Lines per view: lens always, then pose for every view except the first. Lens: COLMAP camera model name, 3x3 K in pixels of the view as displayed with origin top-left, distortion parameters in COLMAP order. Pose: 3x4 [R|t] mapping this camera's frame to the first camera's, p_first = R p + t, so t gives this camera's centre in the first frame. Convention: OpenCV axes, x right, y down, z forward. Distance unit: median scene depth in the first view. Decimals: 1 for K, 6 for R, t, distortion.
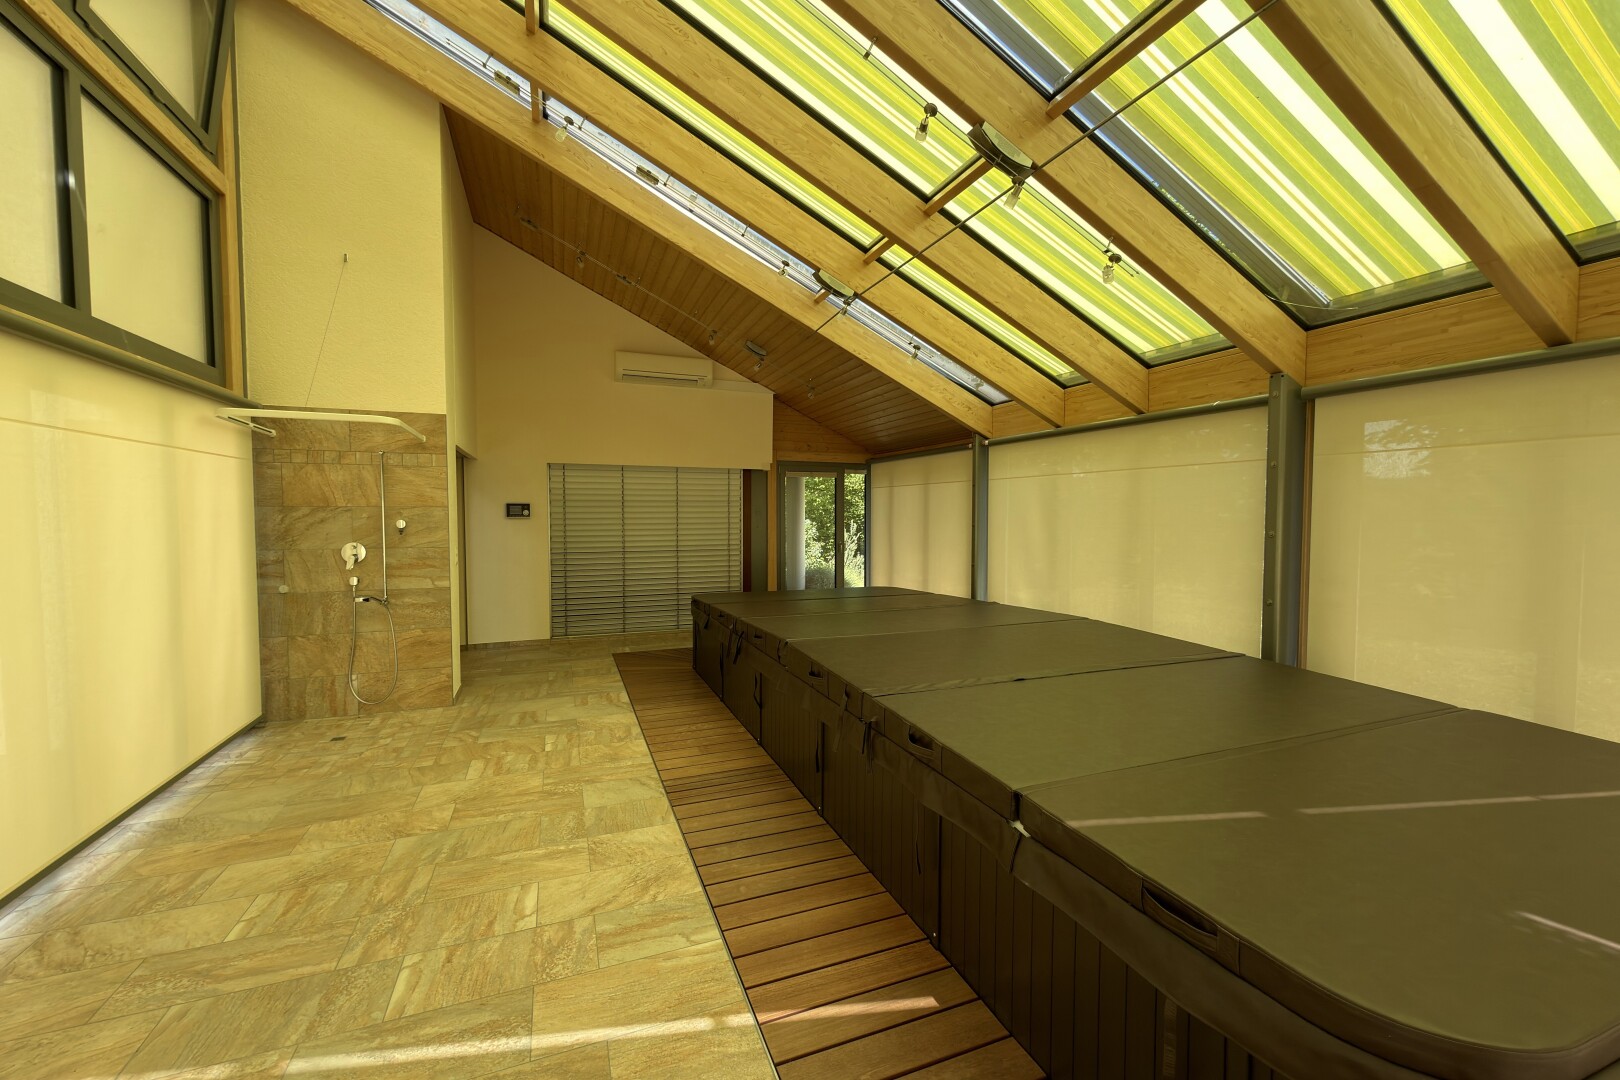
lens RADIAL K [[642.5, 0, 810.0], [0, 642.5, 540.0], [0, 0, 1]] dist [0.001670, 0.000255]
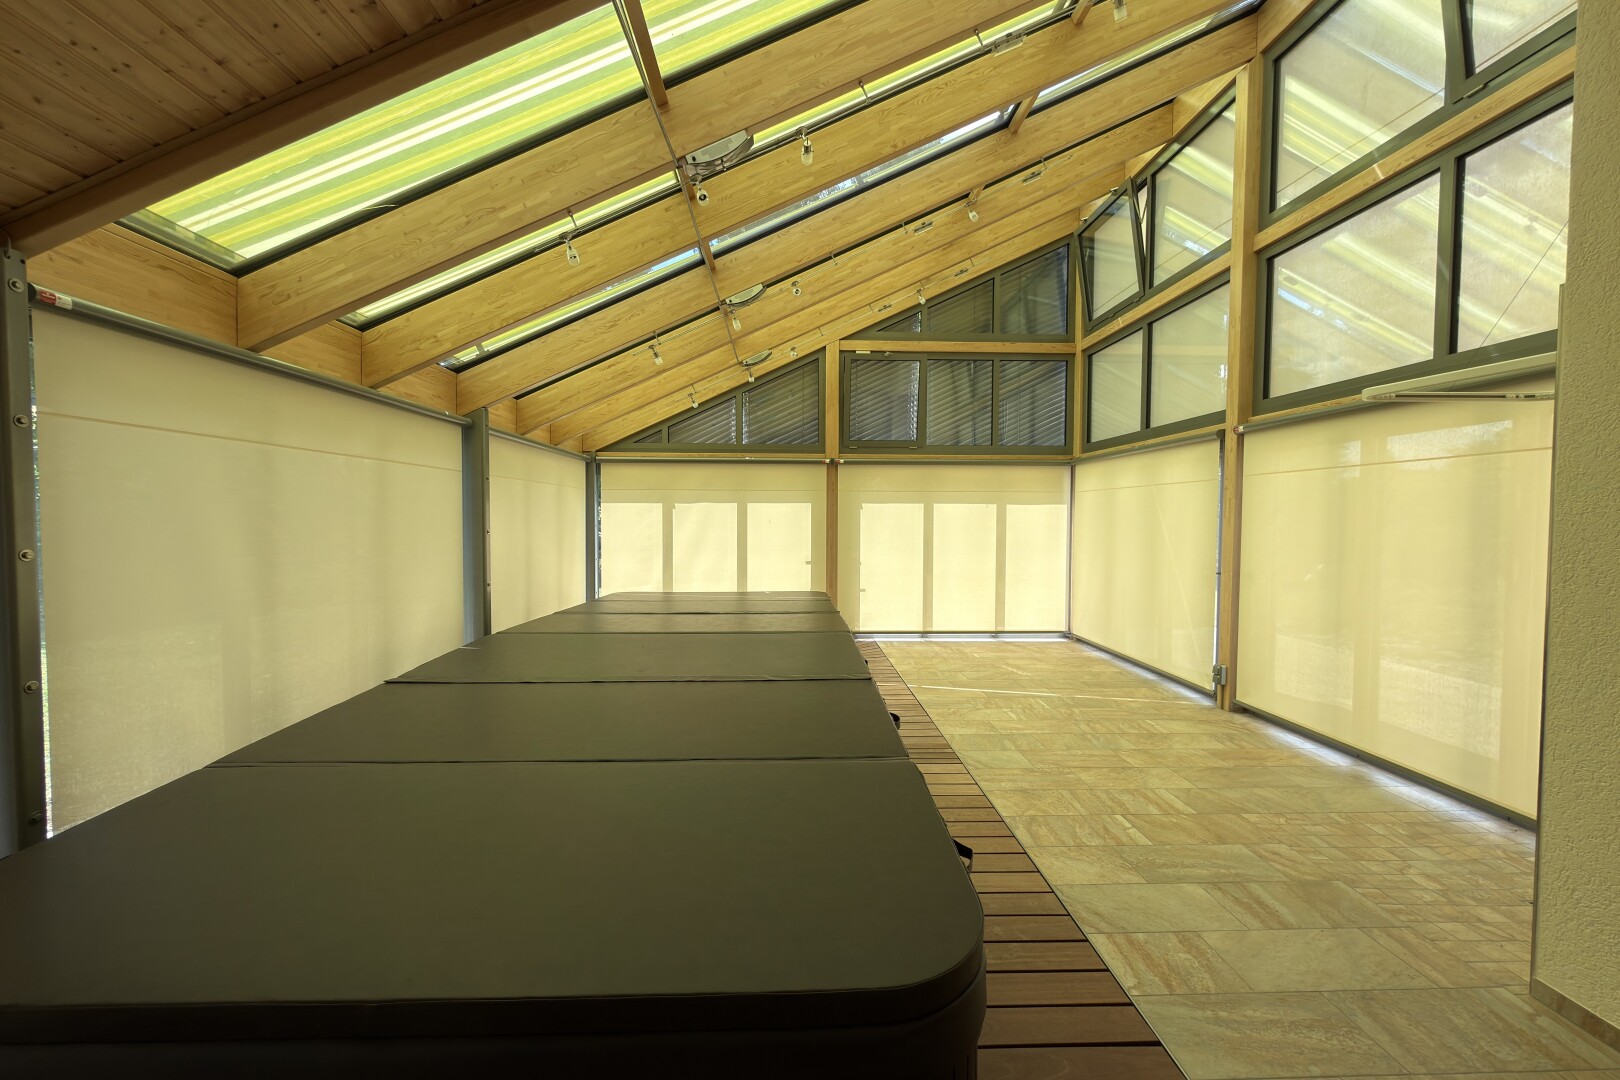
lens RADIAL K [[642.5, 0, 810.0], [0, 642.5, 540.0], [0, 0, 1]] dist [0.001670, 0.000255]
pose [[-0.942381, -0.019404, 0.333979, -0.349011], [0.006964, 0.996962, 0.077574, -0.094543], [-0.334470, 0.075430, -0.939383, 2.119390]]
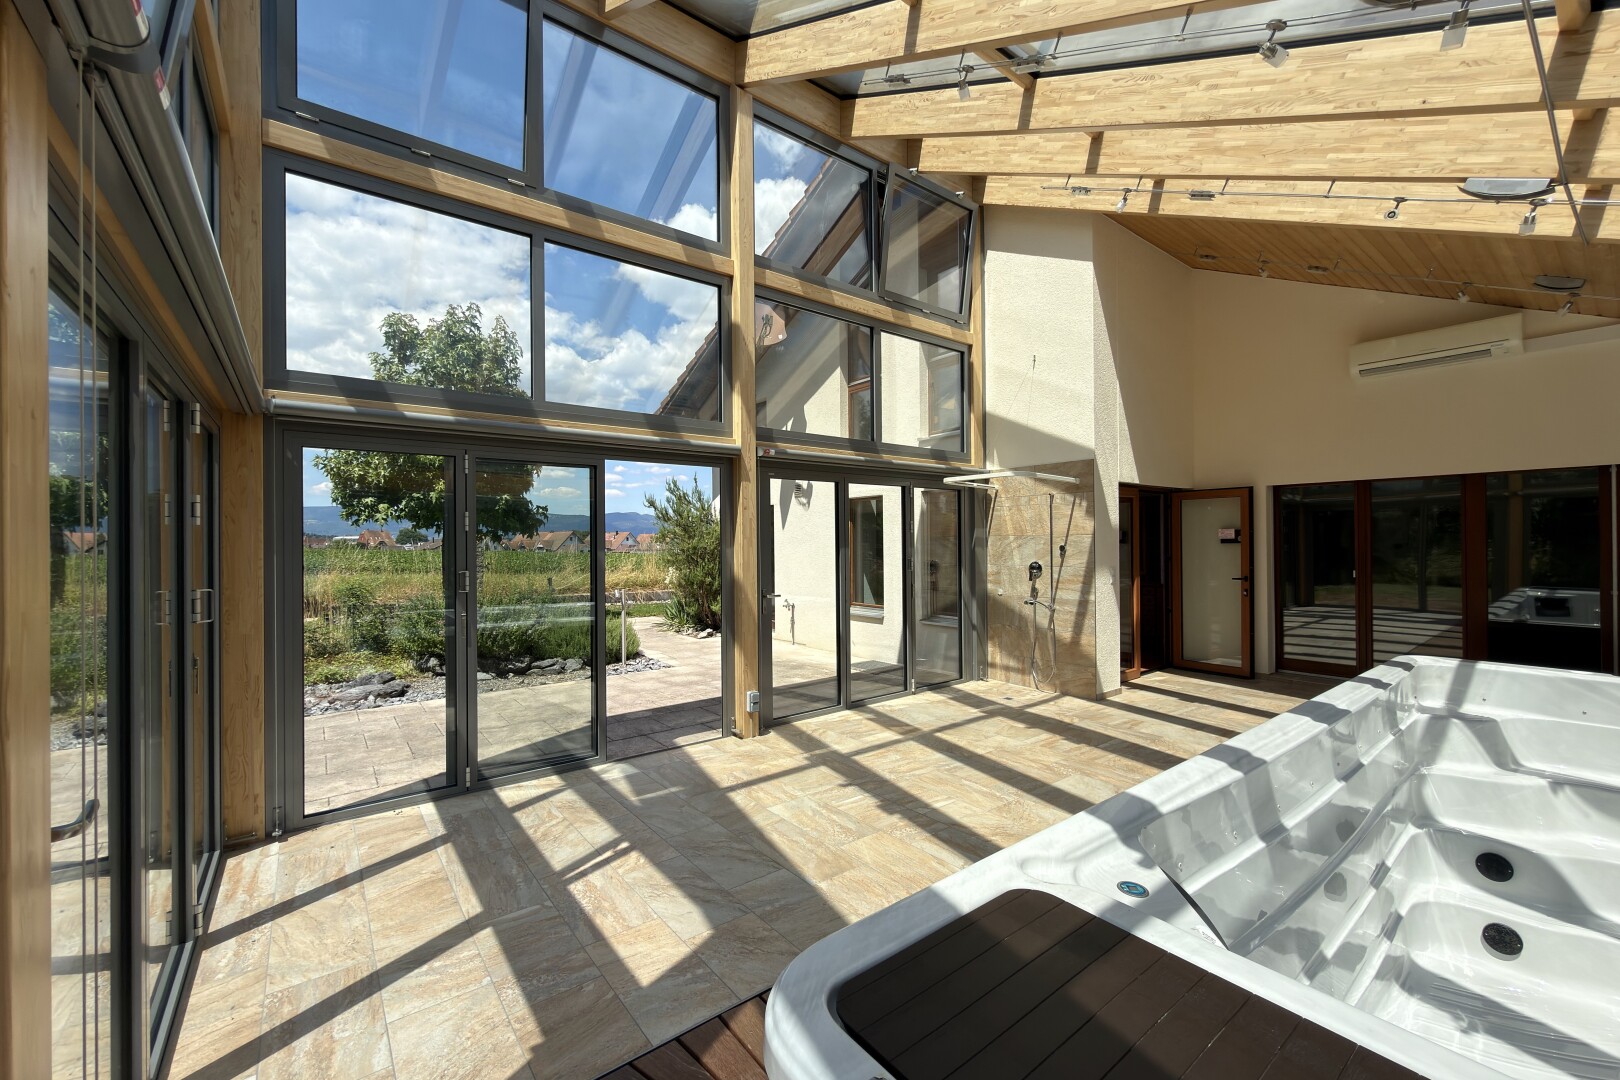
lens RADIAL K [[642.5, 0, 810.0], [0, 642.5, 540.0], [0, 0, 1]] dist [0.001670, 0.000255]
pose [[0.277796, -0.007638, -0.960610, 0.624543], [-0.032379, 0.999326, -0.017309, -0.003938], [0.960094, 0.035912, 0.277362, 0.202749]]
